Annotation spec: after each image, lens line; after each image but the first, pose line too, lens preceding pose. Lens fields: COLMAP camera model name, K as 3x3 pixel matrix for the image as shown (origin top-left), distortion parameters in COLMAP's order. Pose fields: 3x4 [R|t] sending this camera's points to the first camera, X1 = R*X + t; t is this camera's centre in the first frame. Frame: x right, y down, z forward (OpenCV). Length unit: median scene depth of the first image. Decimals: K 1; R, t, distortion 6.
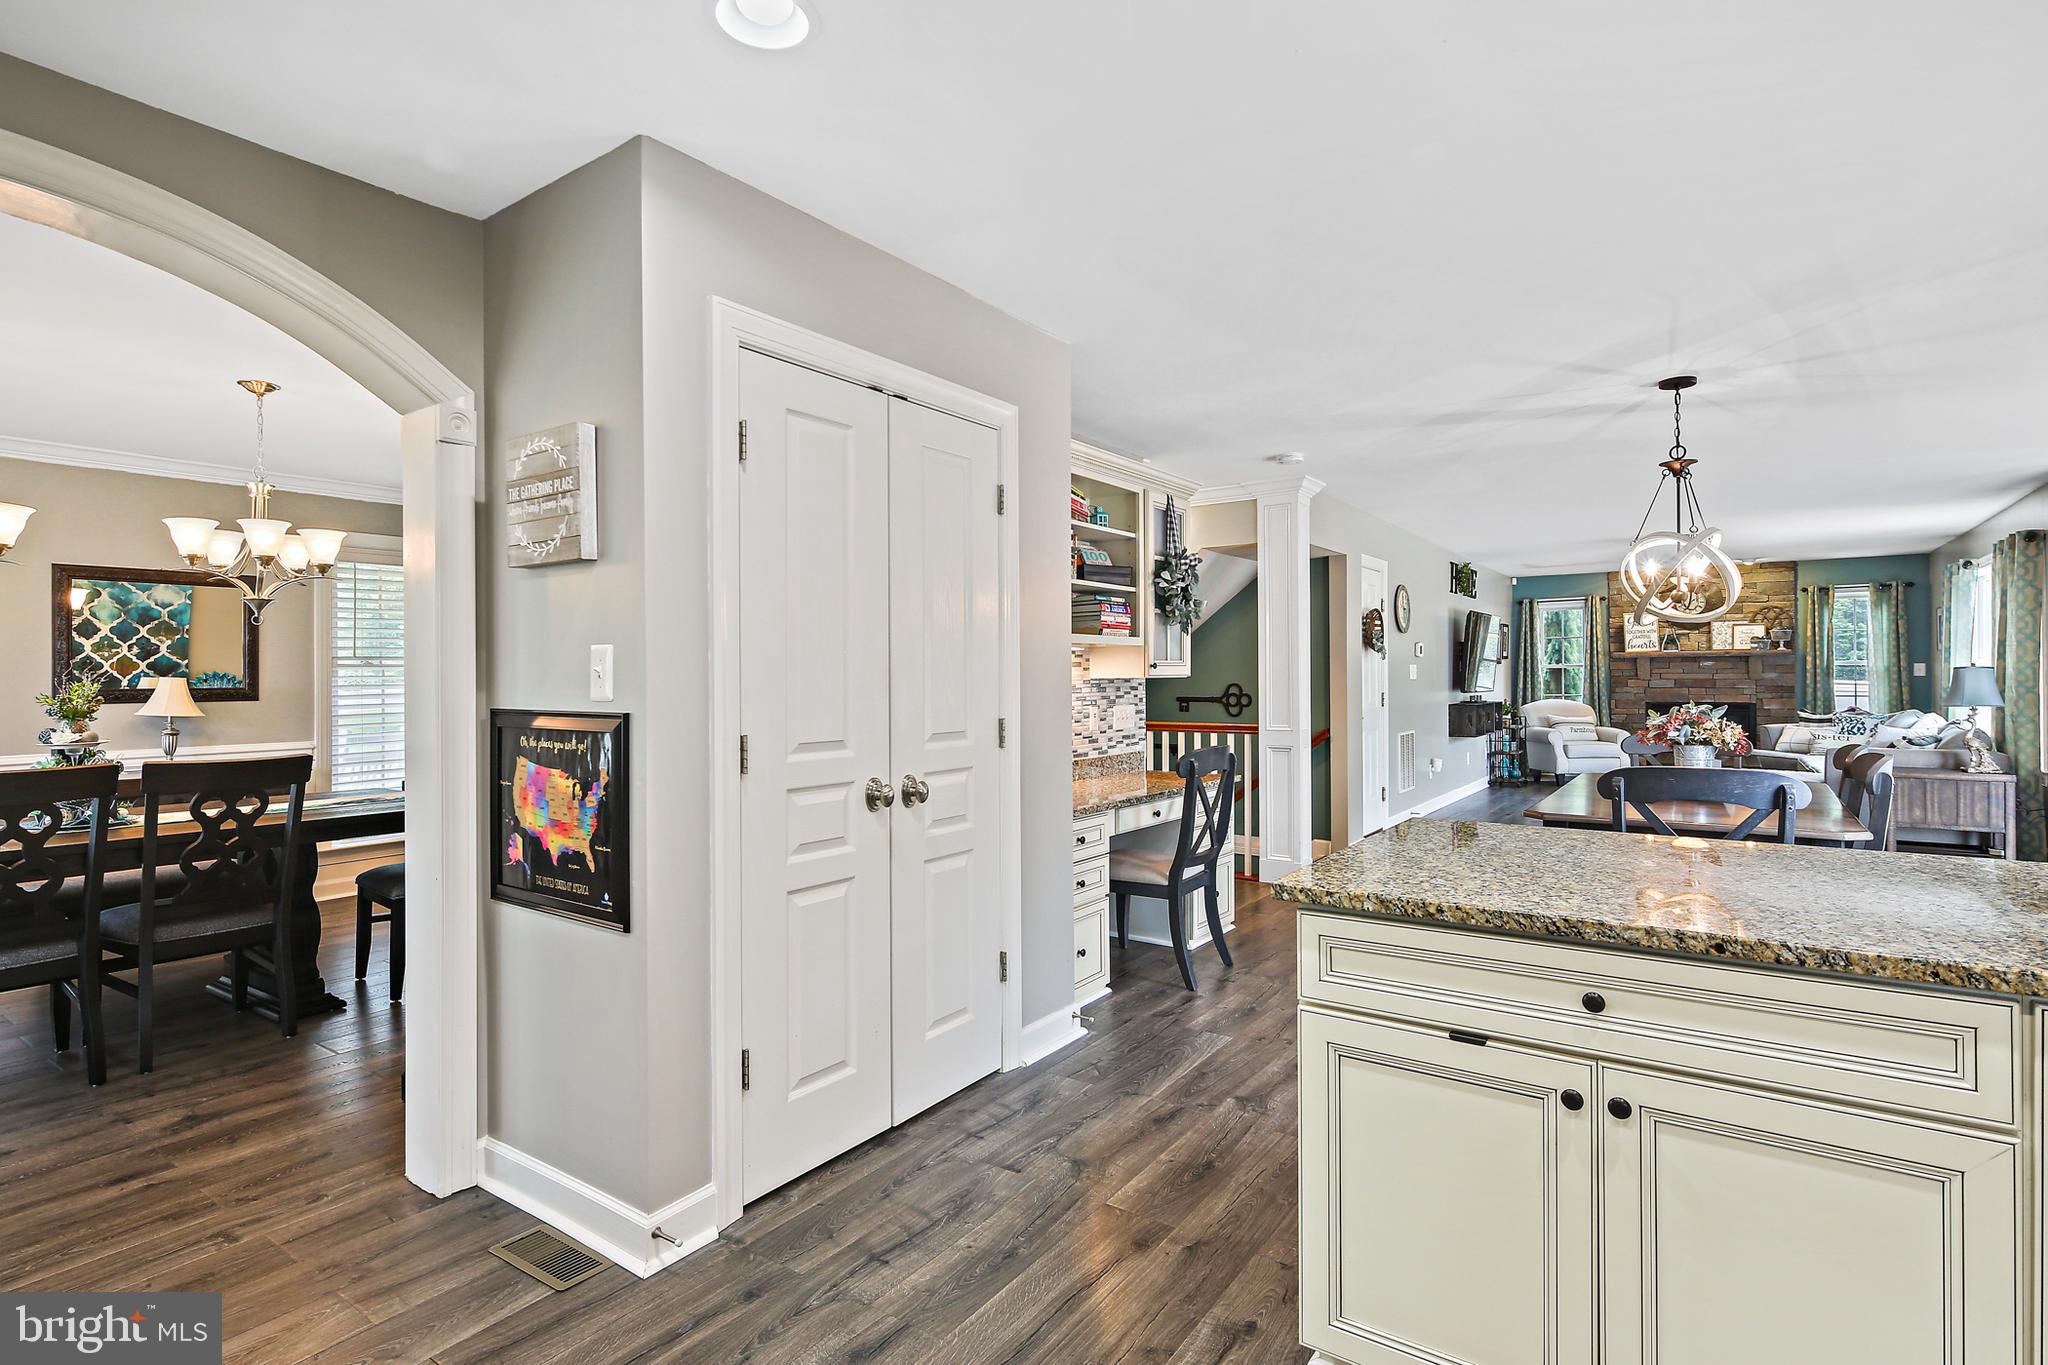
lens RADIAL K [[1018.6, 0, 1028.0], [0, 1018.6, 673.1], [0, 0, 1]] dist [0.002193, -0.002061]
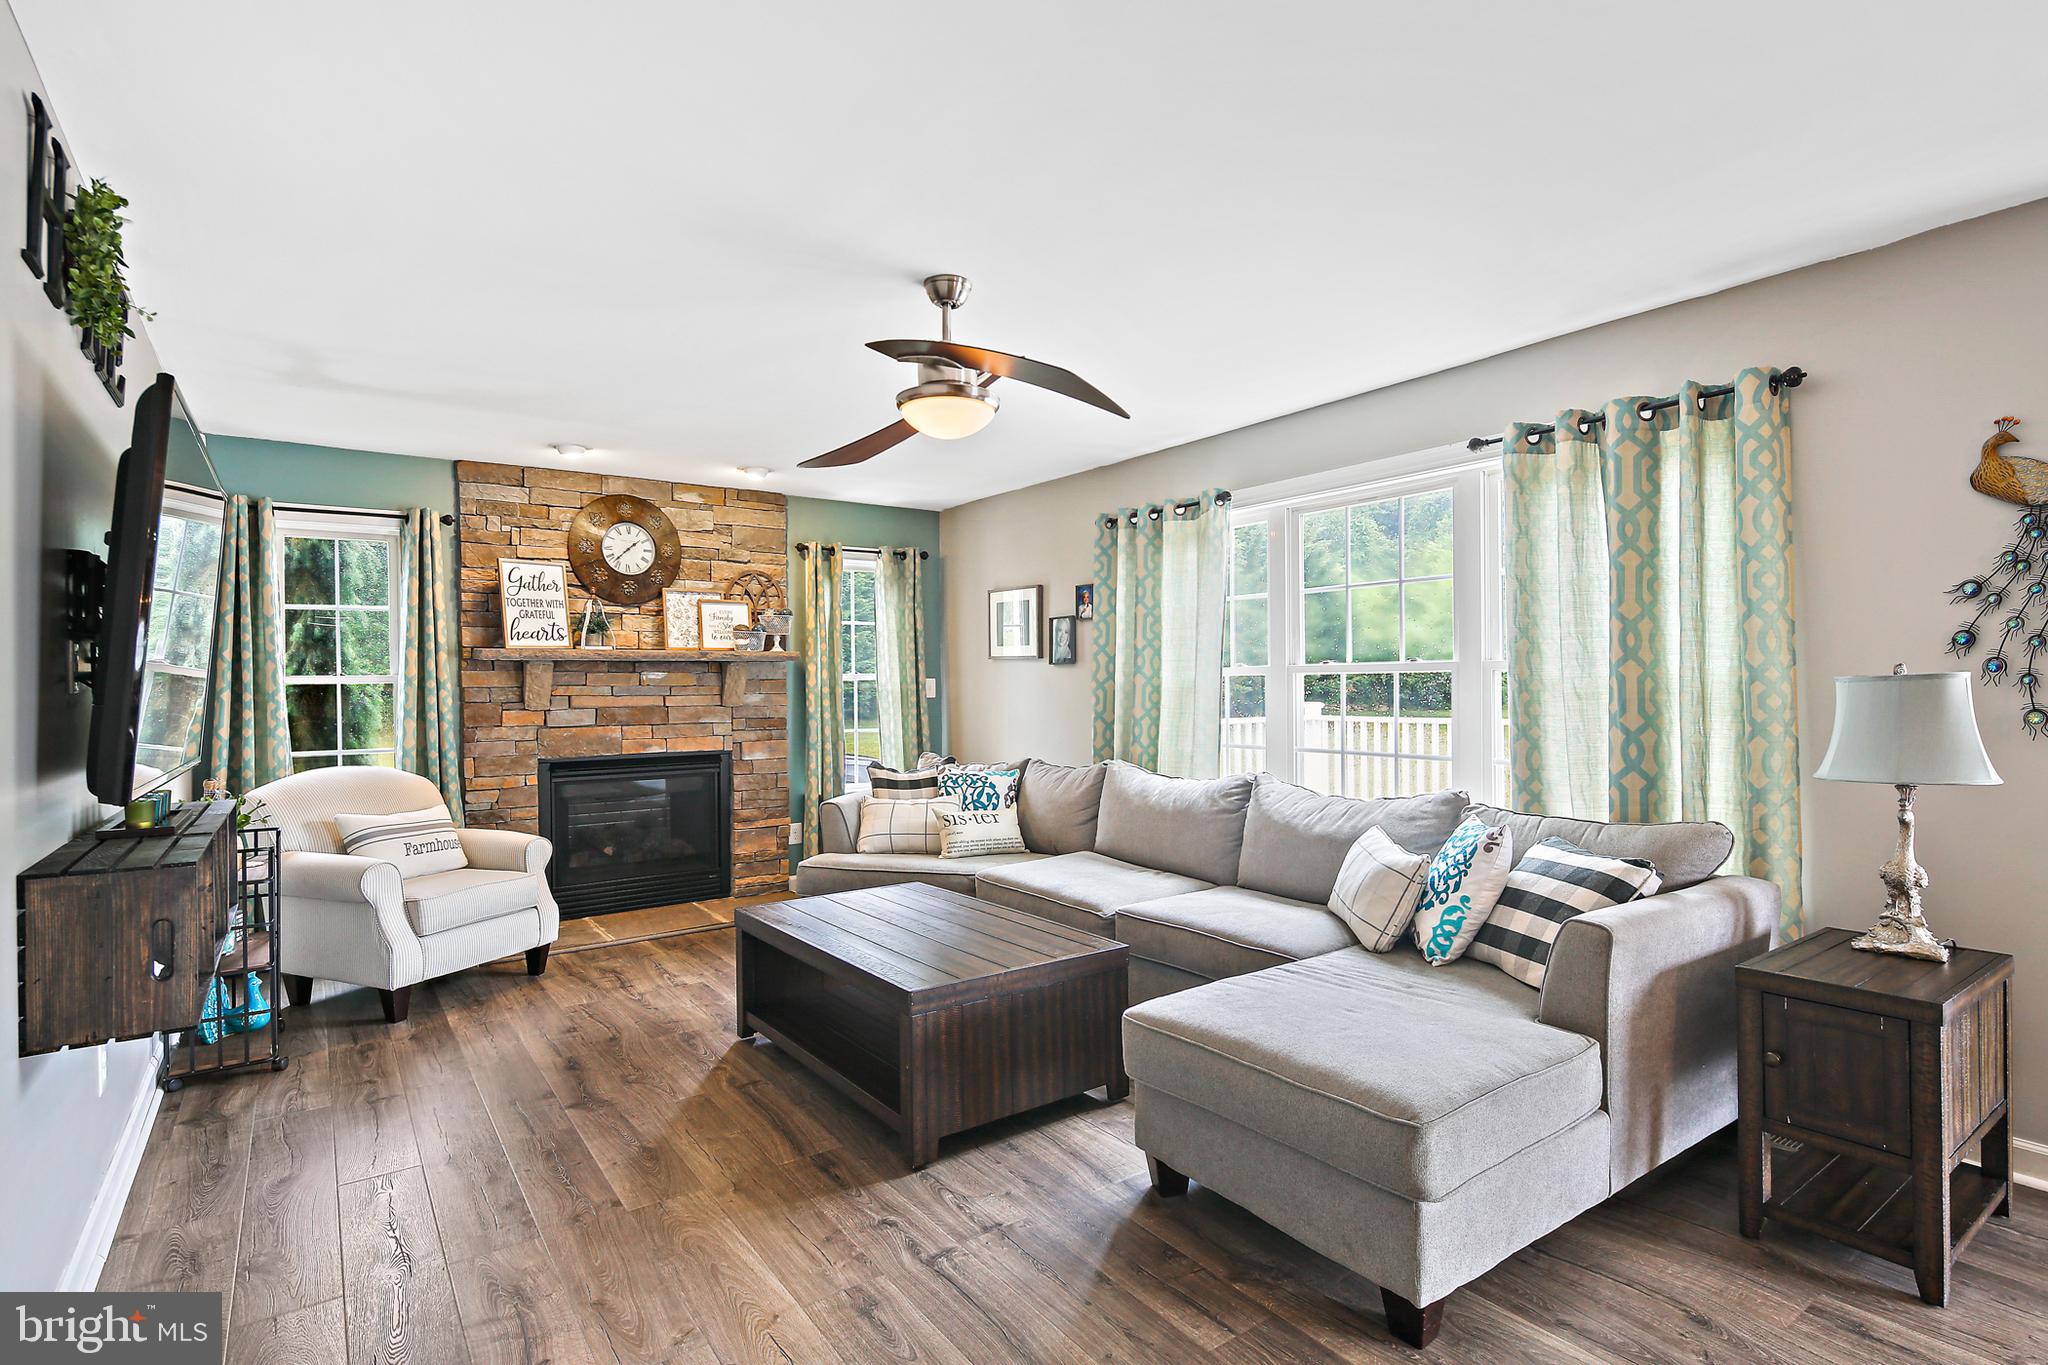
lens RADIAL K [[1018.6, 0, 1031.7], [0, 1018.6, 686.9], [0, 0, 1]] dist [0.002193, -0.002061]
pose [[0.330169, 0.003456, 0.943916, 0.255805], [0.004501, 0.999976, -0.005235, -0.000513], [-0.943911, 0.005977, 0.330145, 0.657667]]
